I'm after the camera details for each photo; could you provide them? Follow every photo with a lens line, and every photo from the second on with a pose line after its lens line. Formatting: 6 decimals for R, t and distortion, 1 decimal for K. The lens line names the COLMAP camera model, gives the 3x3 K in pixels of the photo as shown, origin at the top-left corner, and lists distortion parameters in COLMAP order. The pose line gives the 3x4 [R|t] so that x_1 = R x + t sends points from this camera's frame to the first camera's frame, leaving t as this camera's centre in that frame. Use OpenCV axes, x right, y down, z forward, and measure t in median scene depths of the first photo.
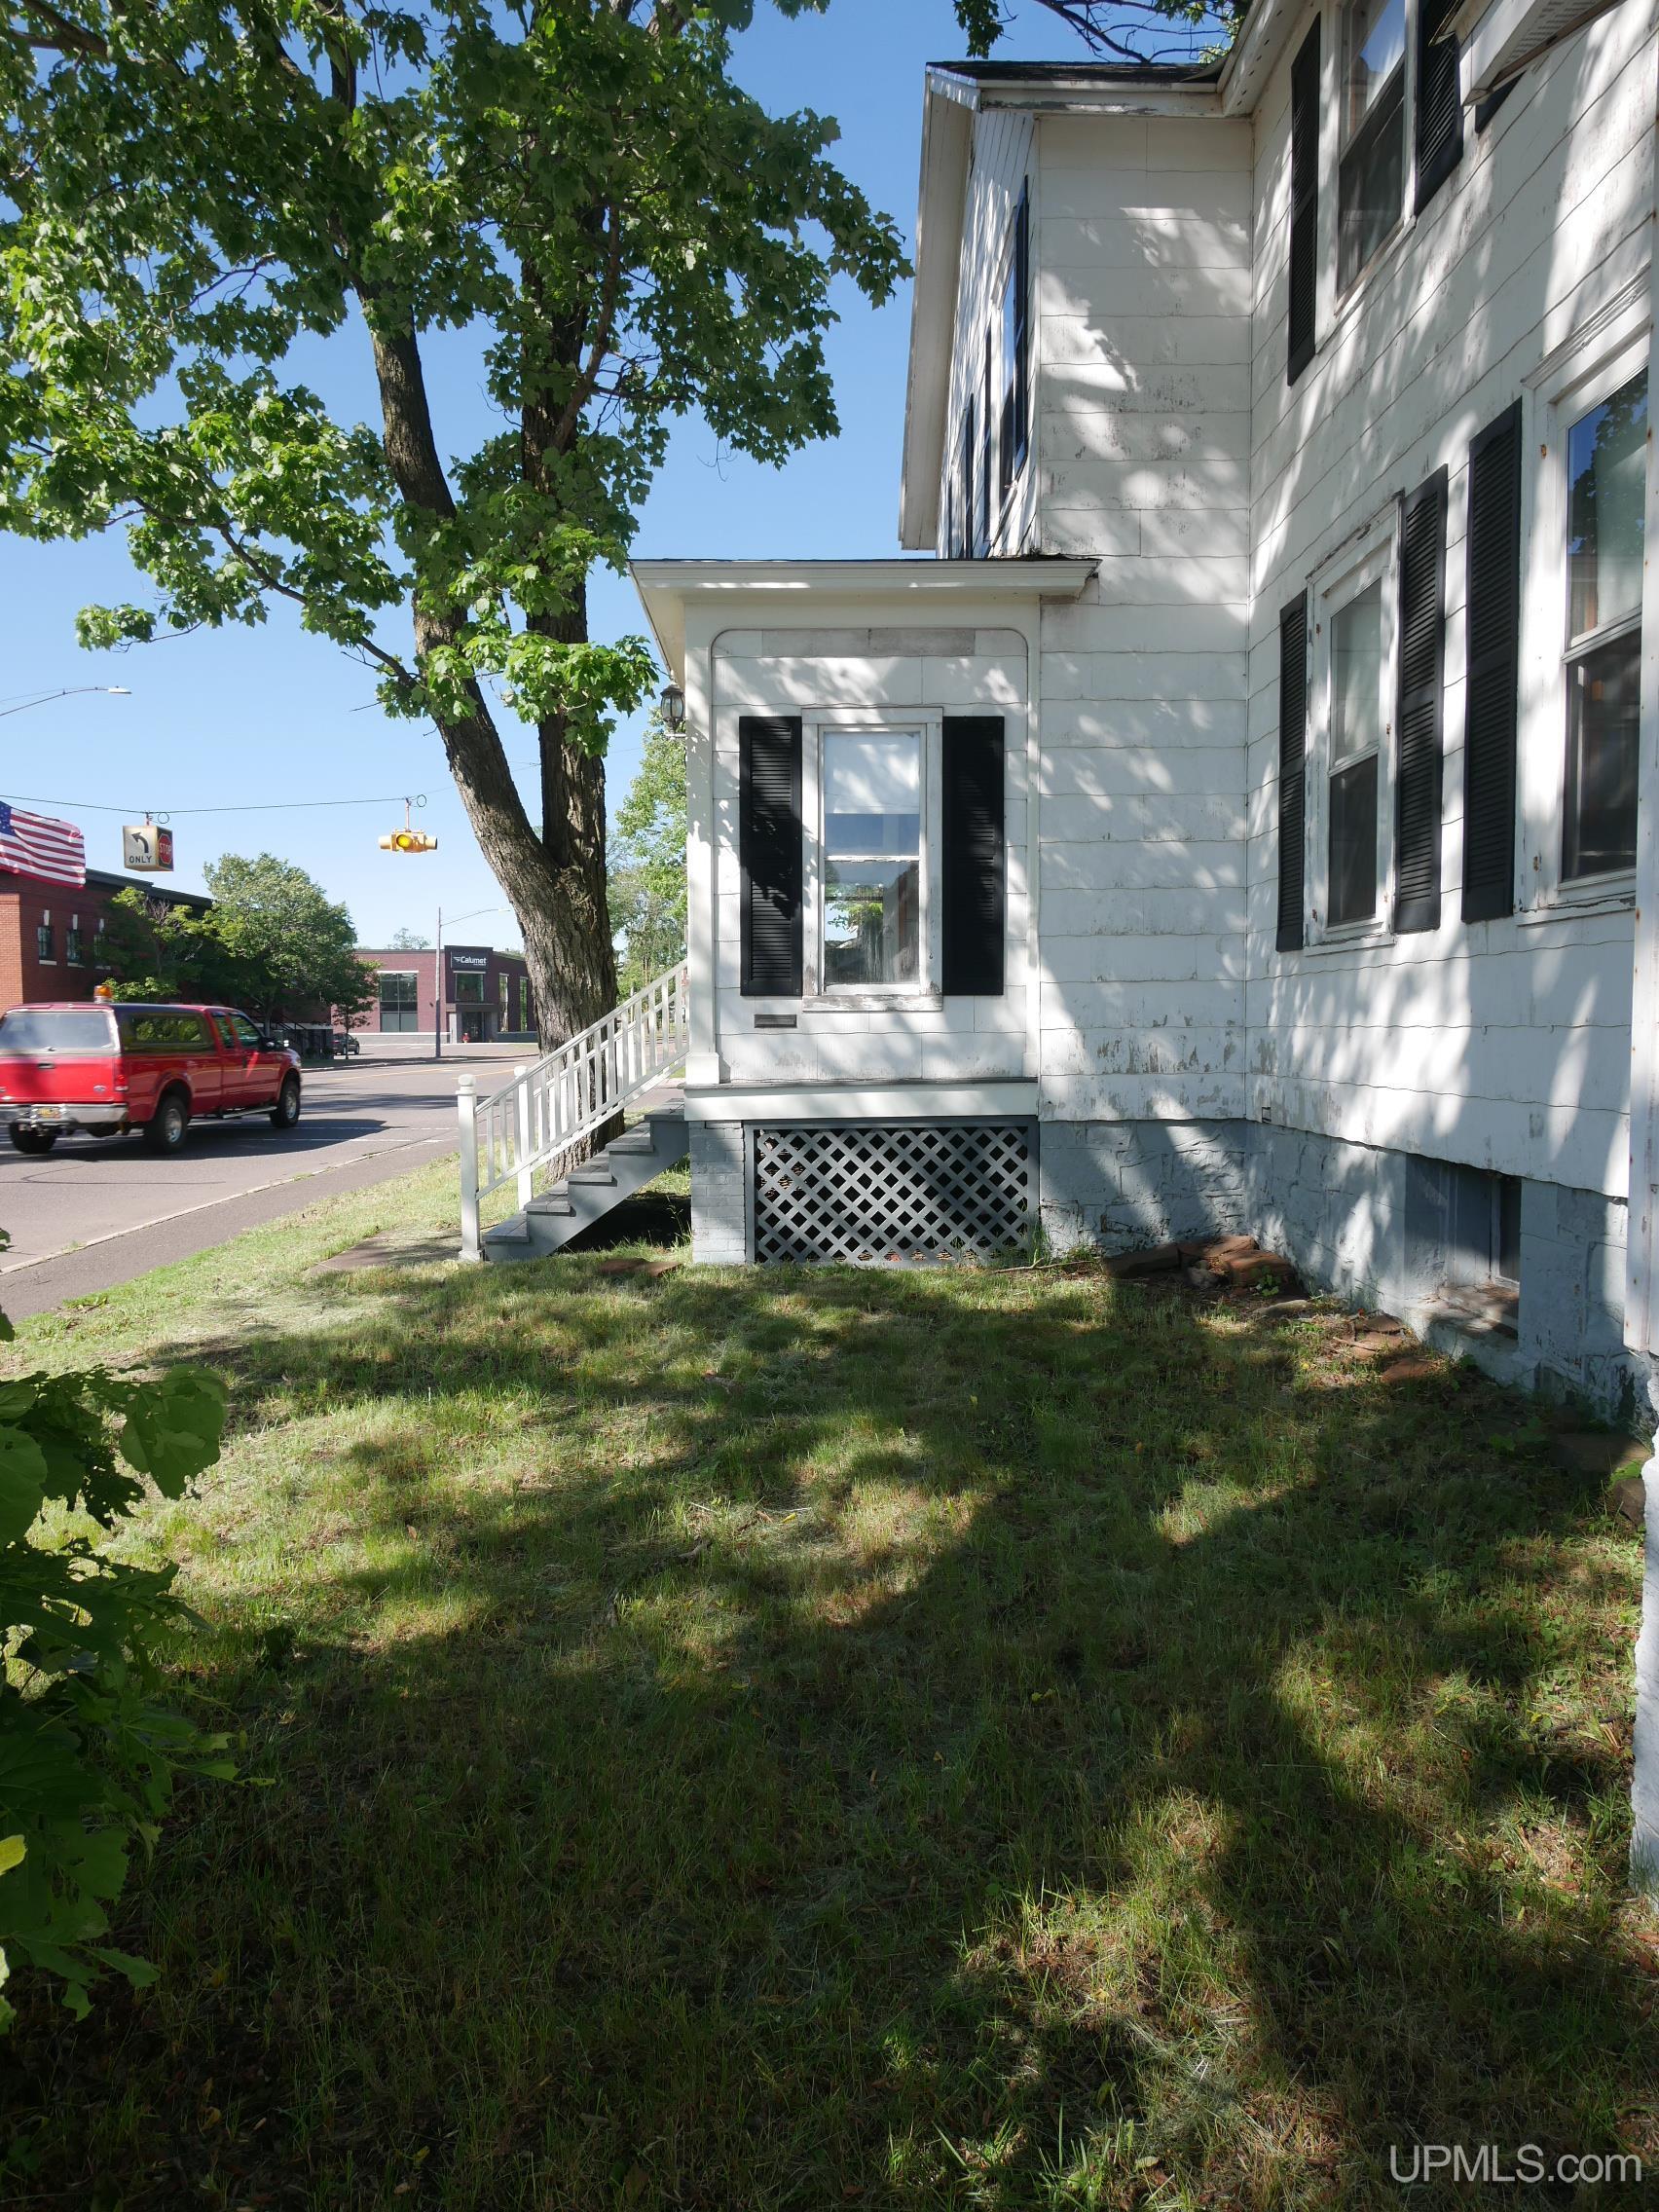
lens RADIAL K [[1342.9, 0, 824.0], [0, 1342.9, 1096.8], [0, 0, 1]] dist [0.008742, 0.001153]
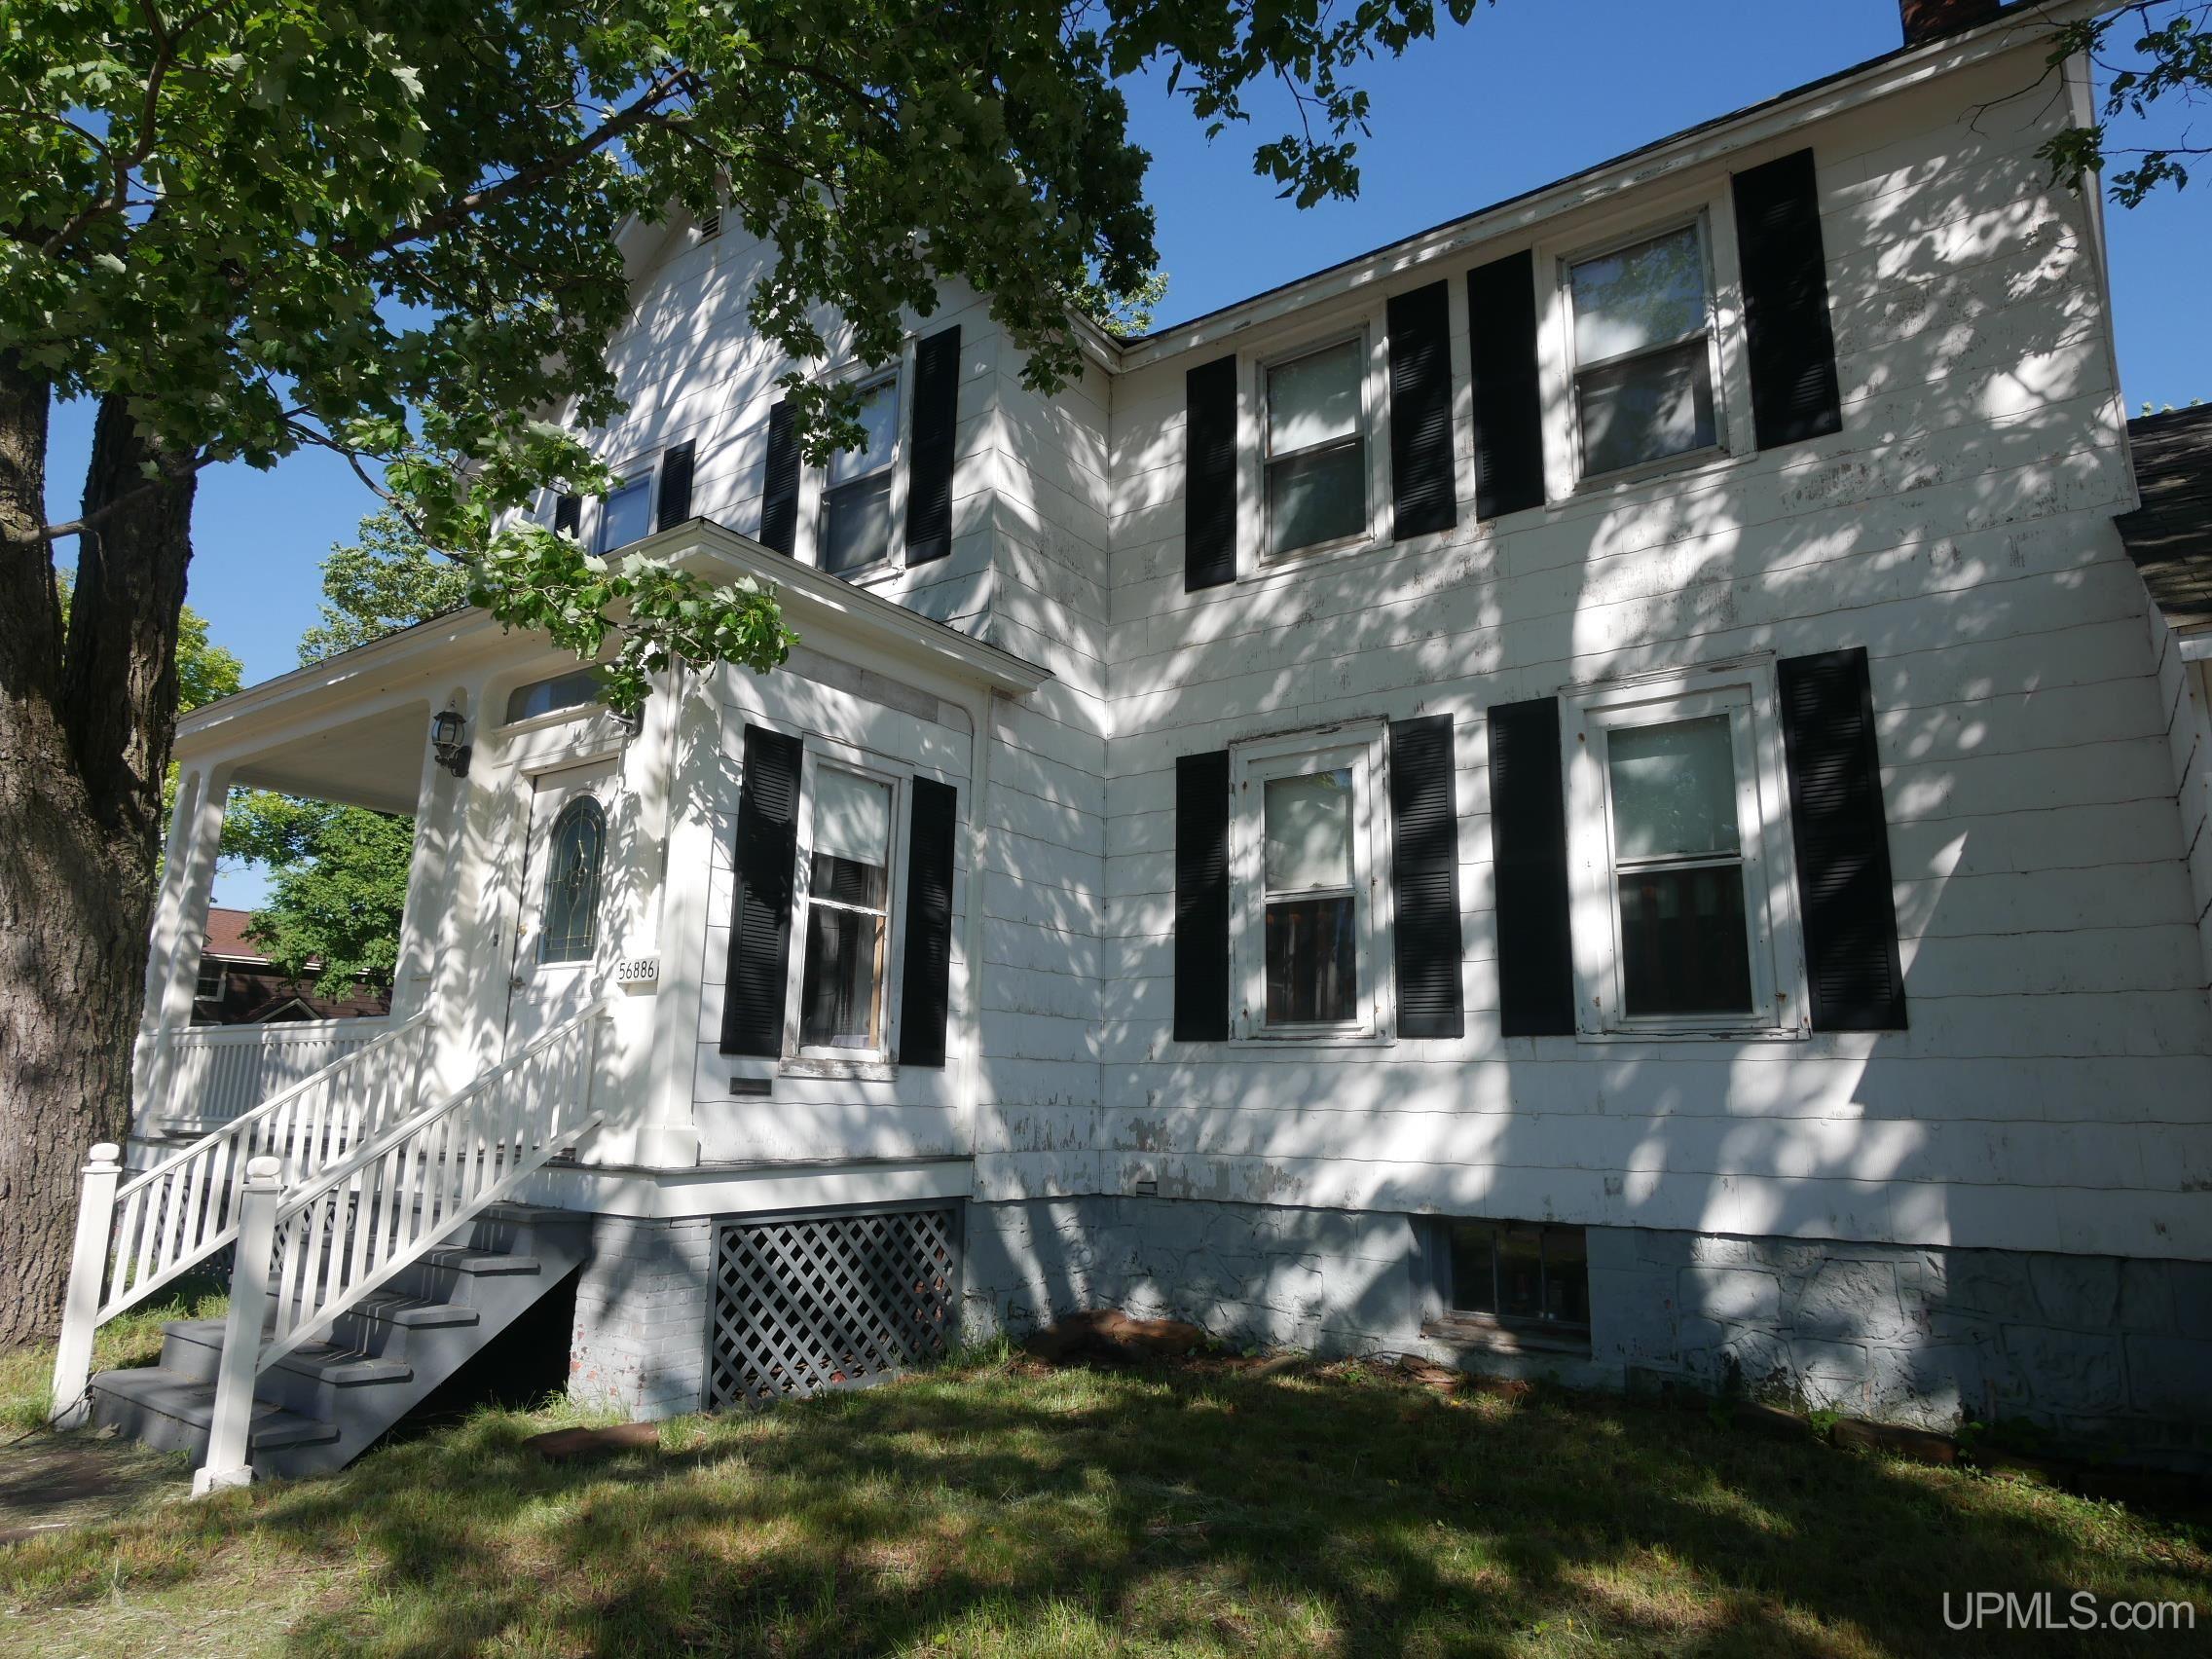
lens RADIAL K [[1342.9, 0, 1098.3], [0, 1342.9, 837.7], [0, 0, 1]] dist [0.008742, 0.001153]
pose [[0.589957, 0.180445, 0.787014, -0.583078], [0.018485, 0.971435, -0.236585, -0.005939], [-0.807223, 0.154123, 0.569769, 0.341887]]
